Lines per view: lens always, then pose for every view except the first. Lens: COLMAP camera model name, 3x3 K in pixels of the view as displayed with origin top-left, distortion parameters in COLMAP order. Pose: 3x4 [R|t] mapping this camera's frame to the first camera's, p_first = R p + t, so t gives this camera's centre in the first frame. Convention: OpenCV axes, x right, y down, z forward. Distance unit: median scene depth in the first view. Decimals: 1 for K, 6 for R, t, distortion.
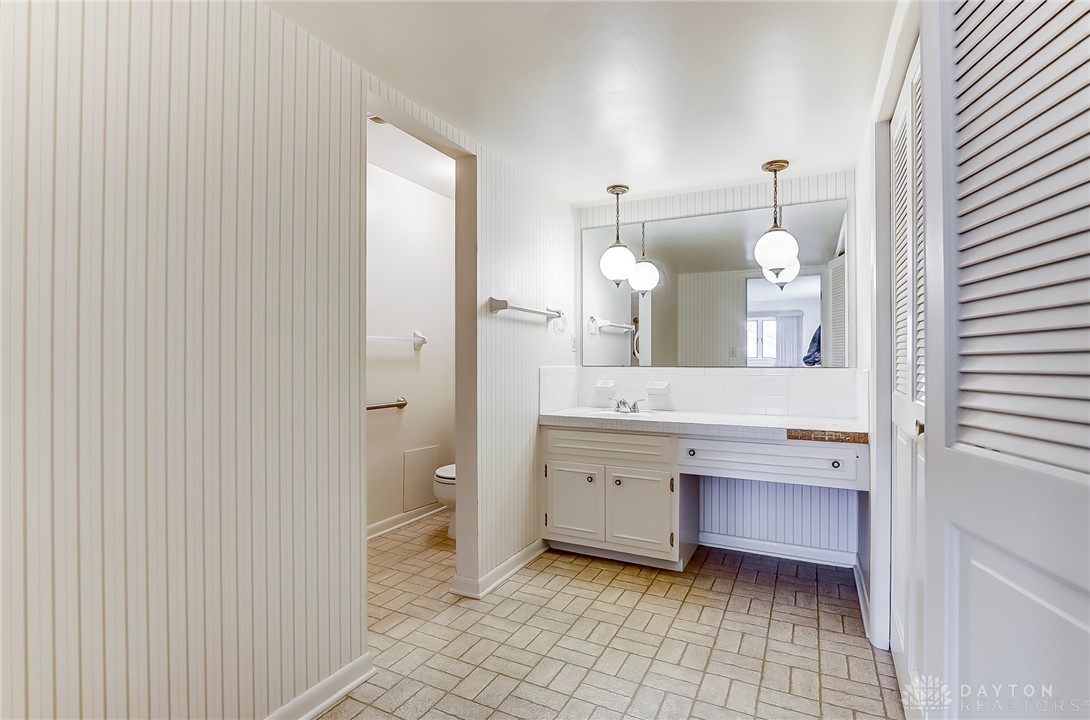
lens RADIAL K [[514.5, 0, 545.0], [0, 514.5, 360.0], [0, 0, 1]] dist [0.000101, -0.000006]
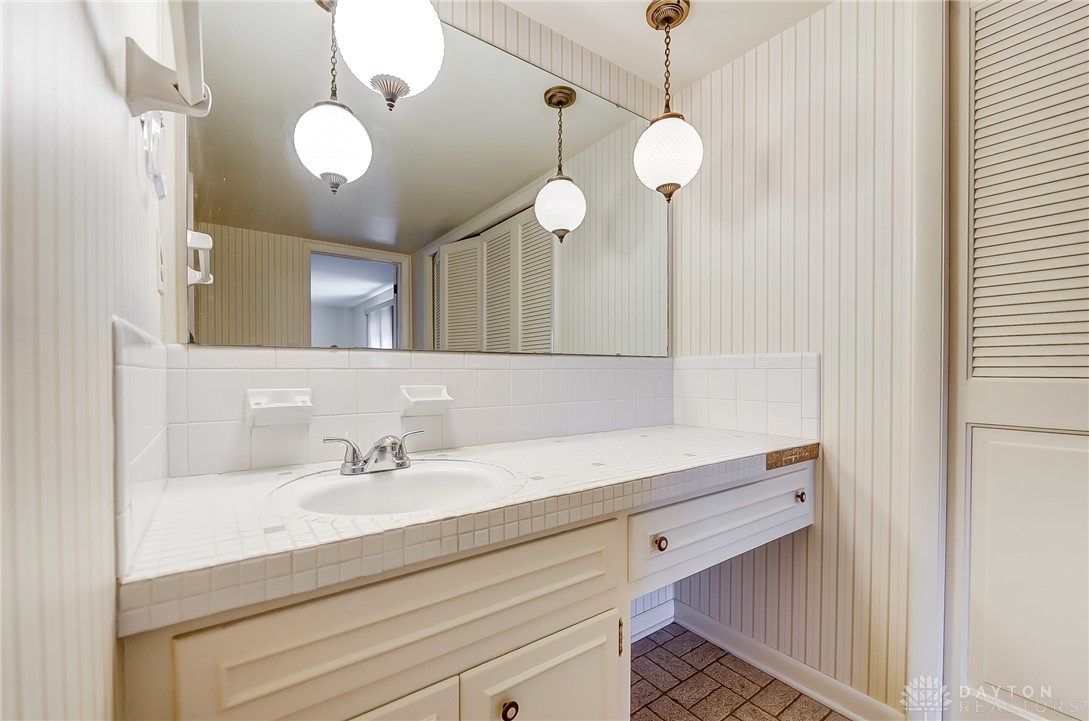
lens RADIAL K [[475.6, 0, 544.7], [0, 475.6, 374.7], [0, 0, 1]] dist [-0.011348, -0.000277]
pose [[0.433689, -0.007345, 0.901032, -0.094952], [0.002921, 0.999973, 0.006745, 0.033016], [-0.901058, -0.000294, 0.433699, 0.800481]]
